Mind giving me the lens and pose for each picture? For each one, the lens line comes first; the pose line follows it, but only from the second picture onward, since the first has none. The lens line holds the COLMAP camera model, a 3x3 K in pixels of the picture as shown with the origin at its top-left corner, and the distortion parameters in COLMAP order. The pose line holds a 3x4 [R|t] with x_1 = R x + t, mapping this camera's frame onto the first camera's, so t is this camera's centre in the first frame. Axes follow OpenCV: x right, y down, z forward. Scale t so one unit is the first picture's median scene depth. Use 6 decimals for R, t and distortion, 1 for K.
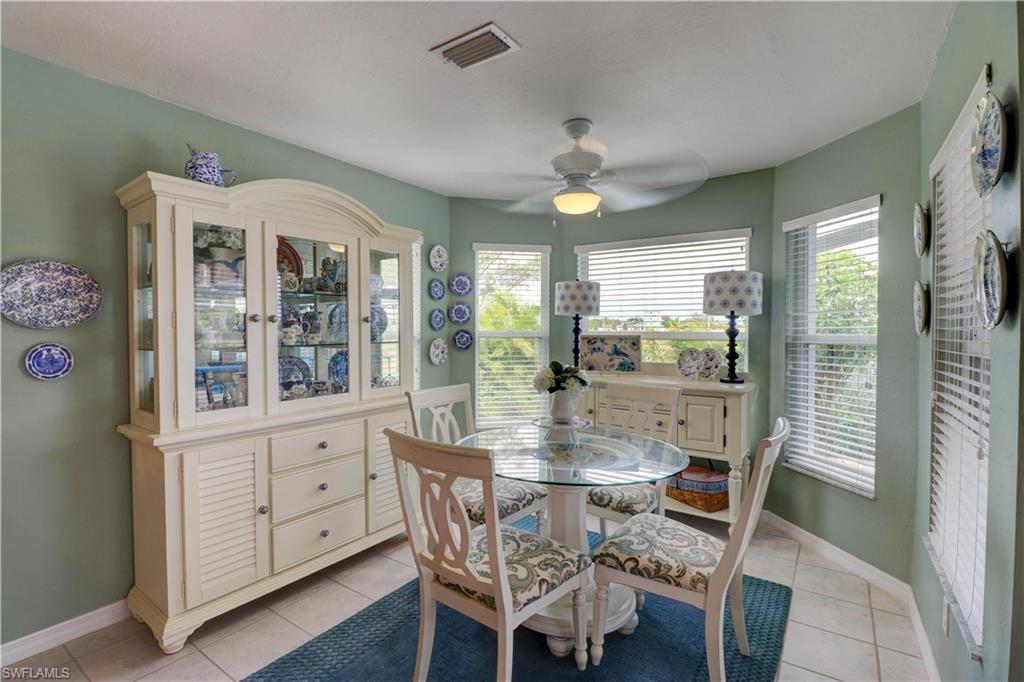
lens RADIAL K [[478.9, 0, 510.7], [0, 478.9, 340.0], [0, 0, 1]] dist [-0.023830, -0.001250]
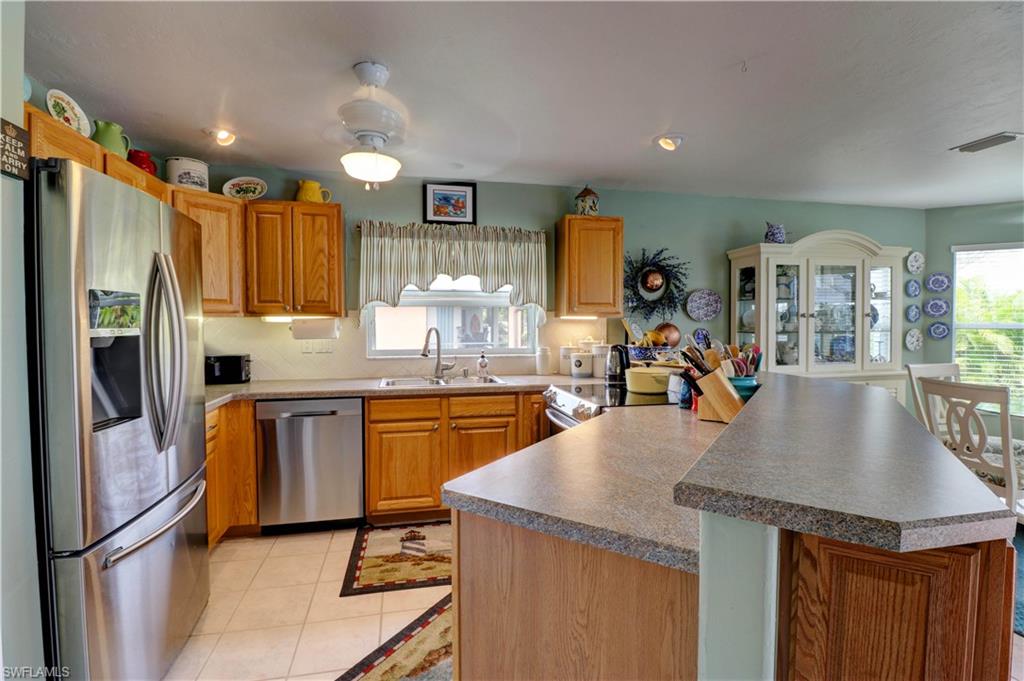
lens RADIAL K [[478.9, 0, 509.5], [0, 478.9, 334.2], [0, 0, 1]] dist [-0.023830, -0.001250]
pose [[0.721630, 0.013952, -0.692138, -0.066817], [-0.011117, 0.999902, 0.008566, 0.011183], [0.692189, 0.001513, 0.721715, -0.570586]]
